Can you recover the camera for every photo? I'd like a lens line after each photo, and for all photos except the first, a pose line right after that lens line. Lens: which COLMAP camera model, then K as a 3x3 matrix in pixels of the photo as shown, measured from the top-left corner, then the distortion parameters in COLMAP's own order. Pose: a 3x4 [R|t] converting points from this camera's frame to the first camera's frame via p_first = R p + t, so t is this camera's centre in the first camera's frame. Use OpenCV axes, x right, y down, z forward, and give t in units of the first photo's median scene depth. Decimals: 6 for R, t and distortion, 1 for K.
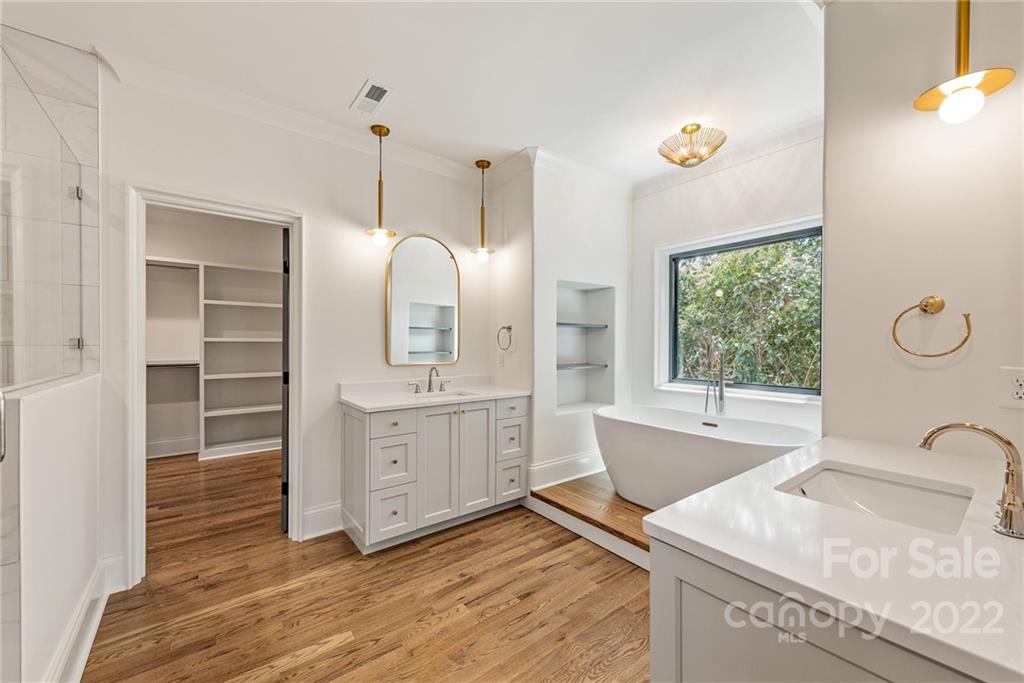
lens RADIAL K [[401.7, 0, 520.8], [0, 401.7, 345.1], [0, 0, 1]] dist [0.005420, -0.000533]
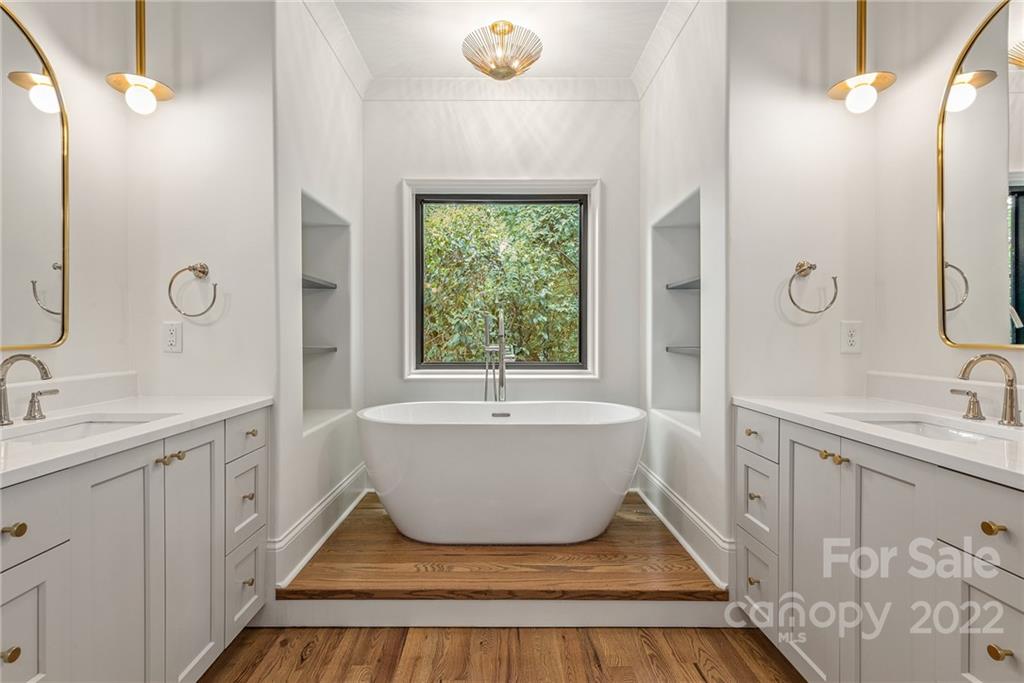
lens RADIAL K [[501.1, 0, 511.6], [0, 501.1, 340.8], [0, 0, 1]] dist [-0.001155, -0.000396]
pose [[0.608936, -0.010014, 0.793156, -0.316745], [0.006886, 0.999949, 0.007339, 0.044806], [-0.793189, 0.000993, 0.608974, 0.399246]]
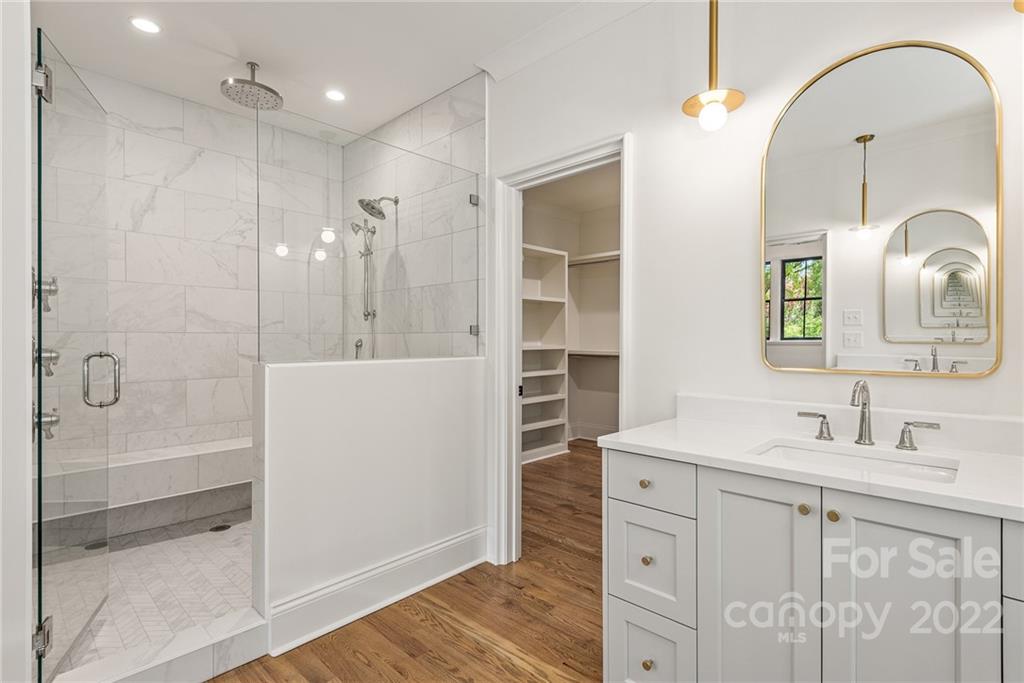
lens RADIAL K [[501.1, 0, 512.3], [0, 501.1, 339.8], [0, 0, 1]] dist [-0.001155, -0.000396]
pose [[0.133886, 0.003099, -0.990992, 0.224301], [0.001806, 0.999993, 0.003371, 0.012883], [0.990995, -0.002241, 0.133879, 0.619344]]
